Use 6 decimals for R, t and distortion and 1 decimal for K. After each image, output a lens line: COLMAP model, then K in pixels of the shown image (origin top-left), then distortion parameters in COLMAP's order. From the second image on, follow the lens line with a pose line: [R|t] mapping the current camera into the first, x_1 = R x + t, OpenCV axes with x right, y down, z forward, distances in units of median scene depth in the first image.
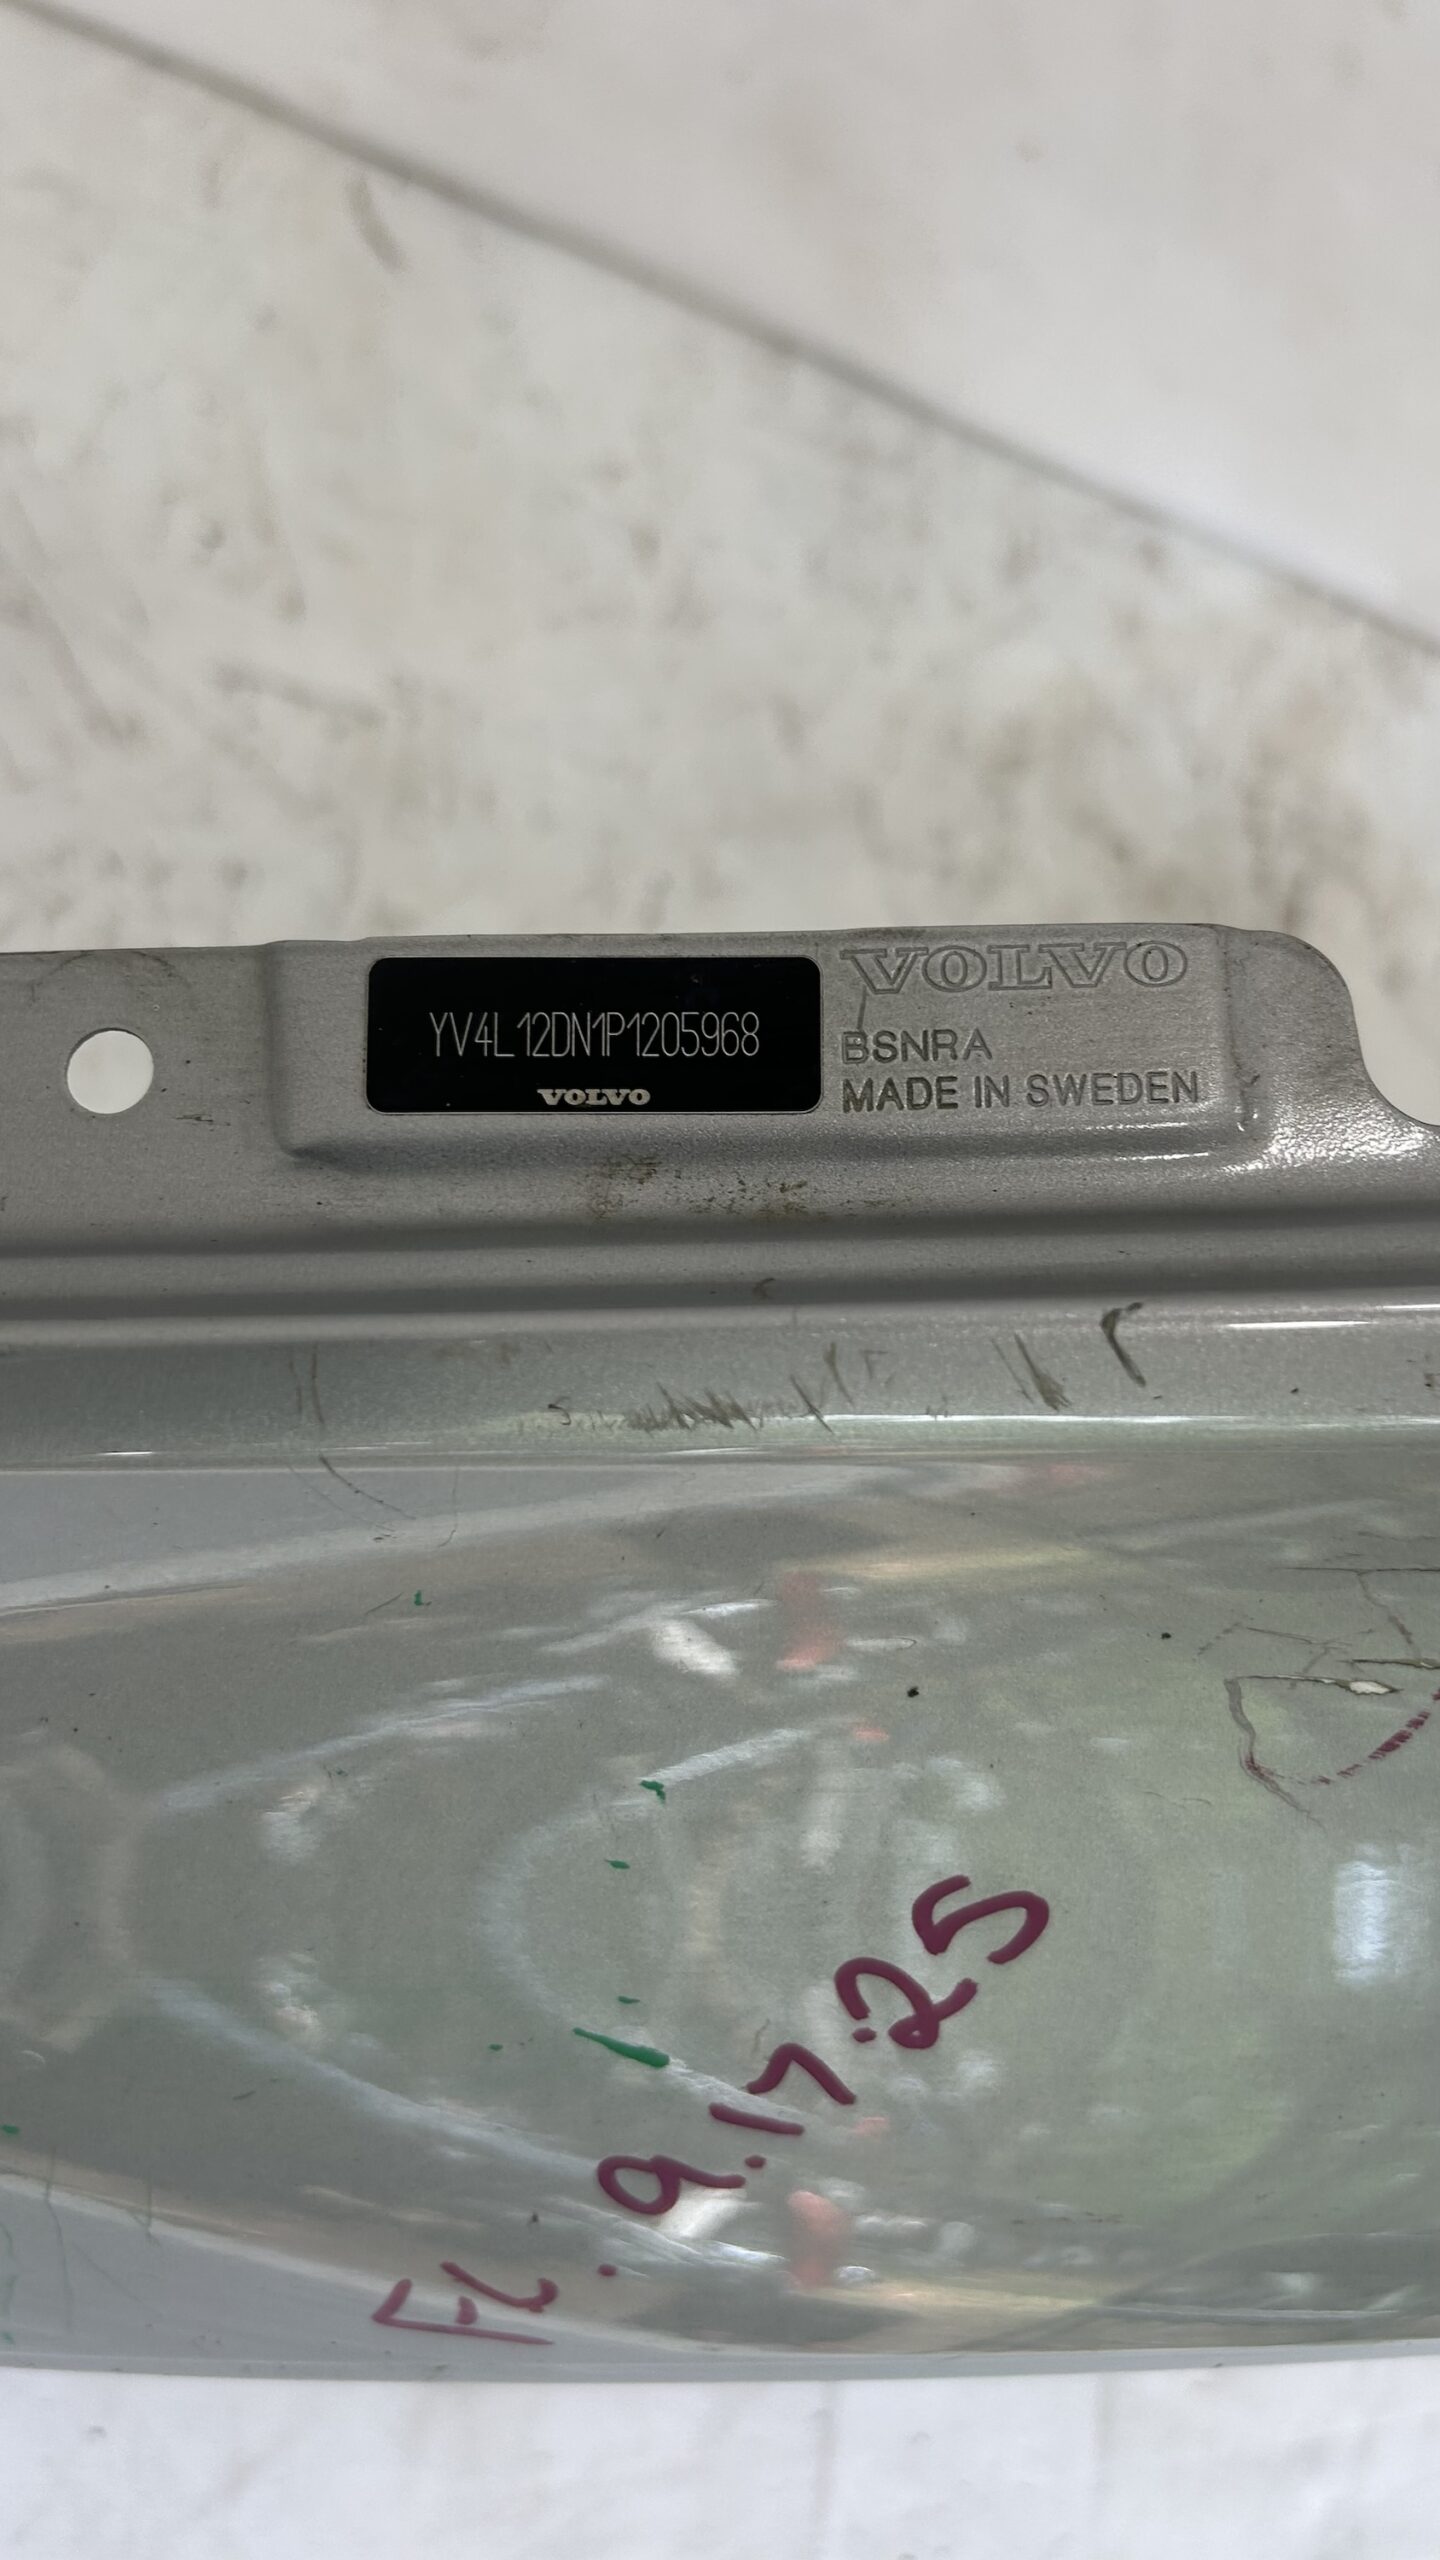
lens RADIAL K [[1972.2, 0, 714.4], [0, 1972.2, 1263.3], [0, 0, 1]] dist [0.020585, -0.022291]
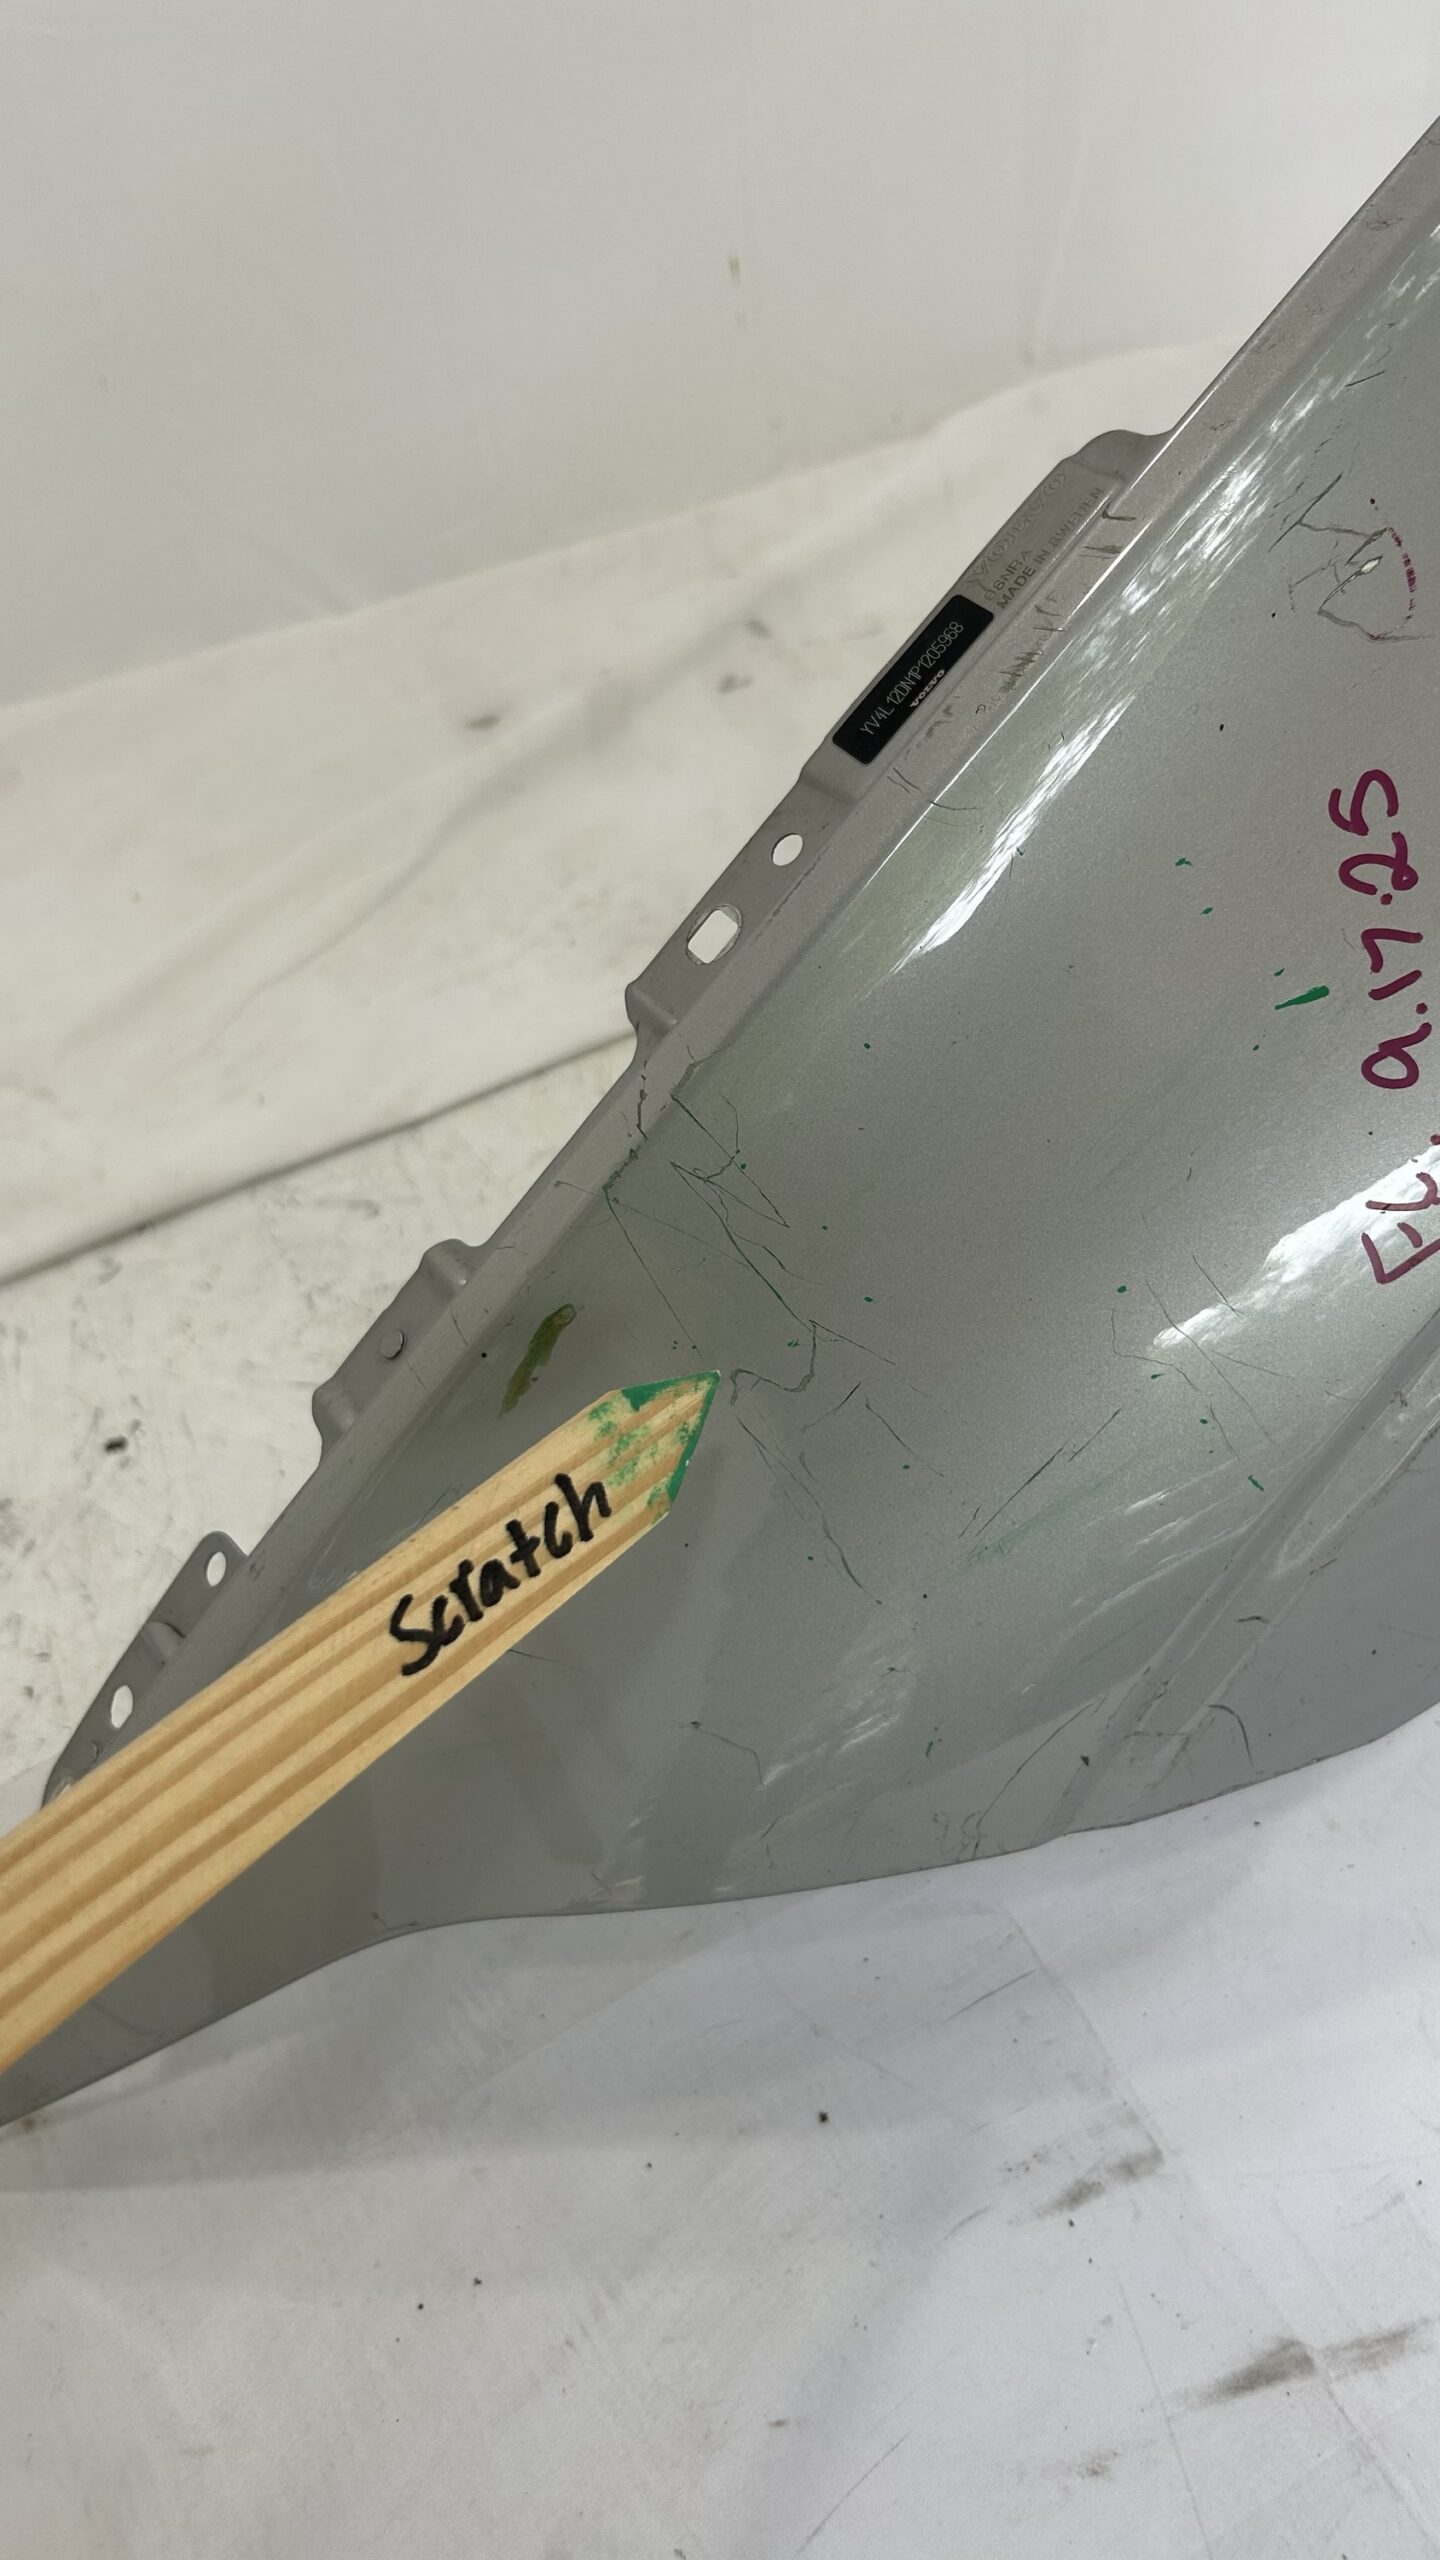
lens RADIAL K [[1972.2, 0, 743.7], [0, 1972.2, 1270.8], [0, 0, 1]] dist [0.020585, -0.022291]
pose [[0.675916, -0.731951, -0.085941, -0.150887], [0.604669, 0.617451, -0.503120, 0.409120], [0.421323, 0.288101, 0.859933, -0.271902]]
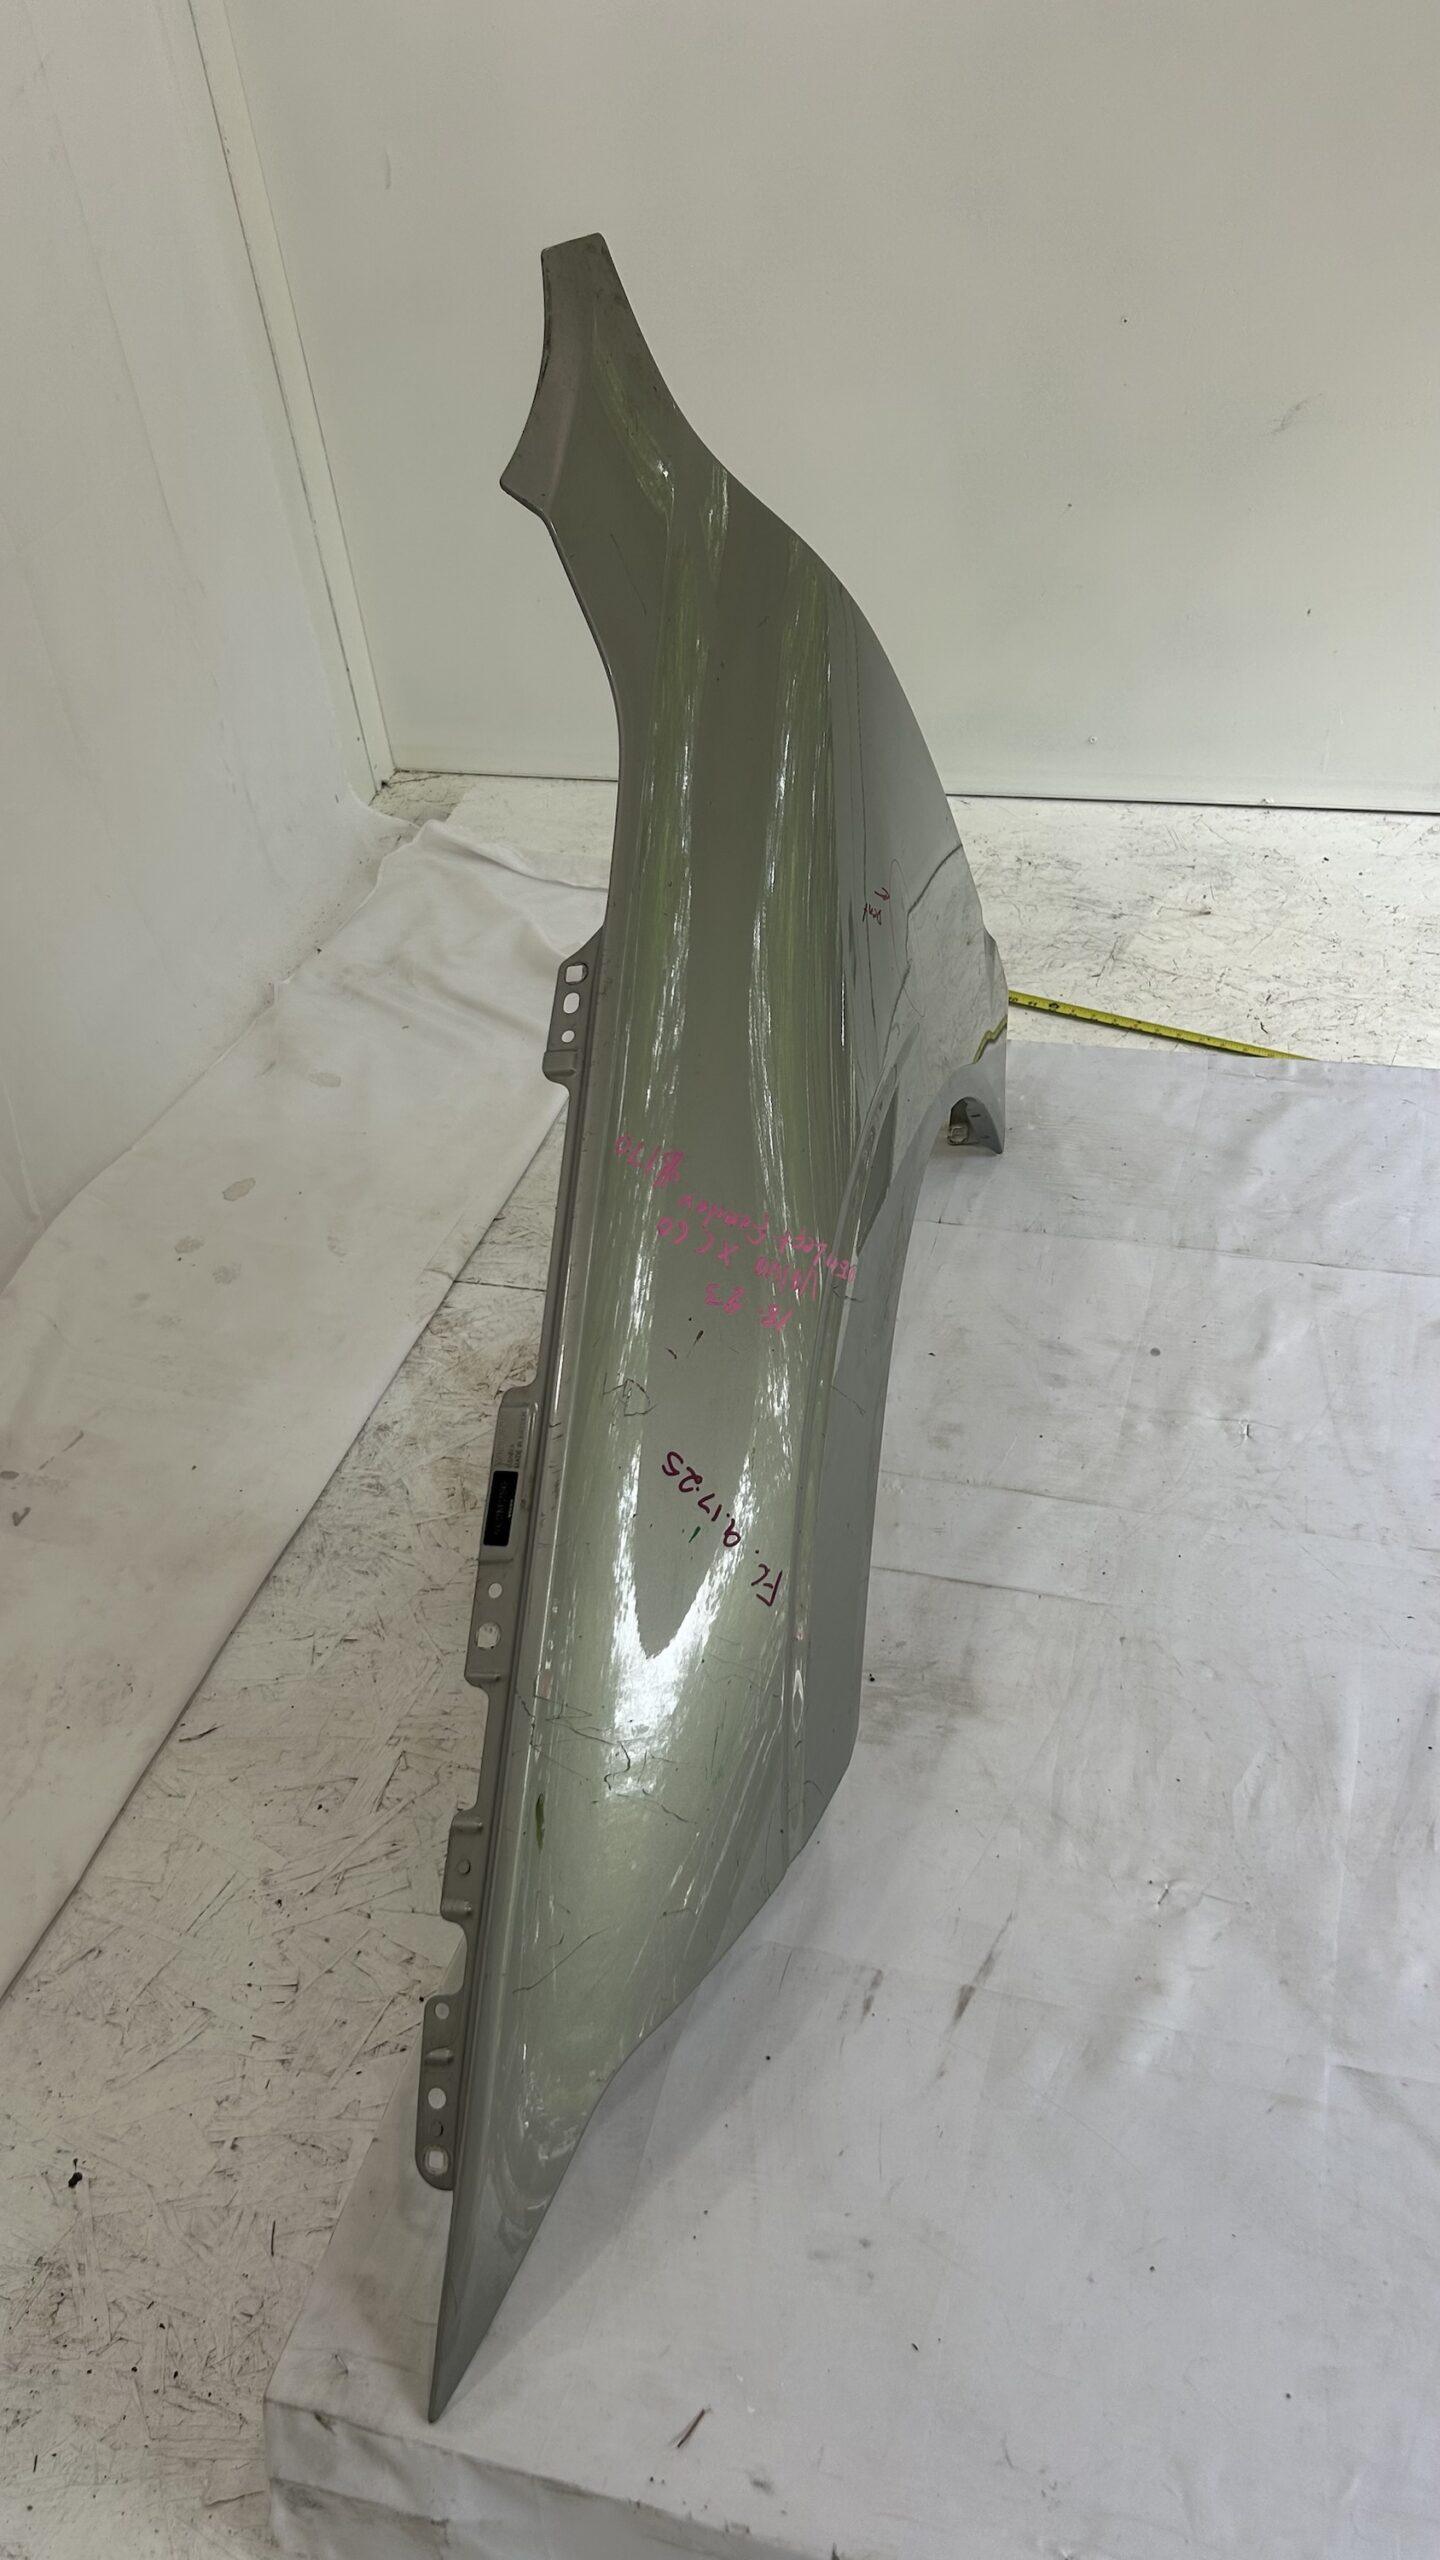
lens RADIAL K [[1972.2, 0, 737.0], [0, 1972.2, 1264.7], [0, 0, 1]] dist [0.020585, -0.022291]
pose [[0.112219, -0.938209, 0.327369, -0.366788], [0.989434, 0.075065, -0.124038, 0.377067], [0.091799, 0.337829, 0.936720, -1.409427]]
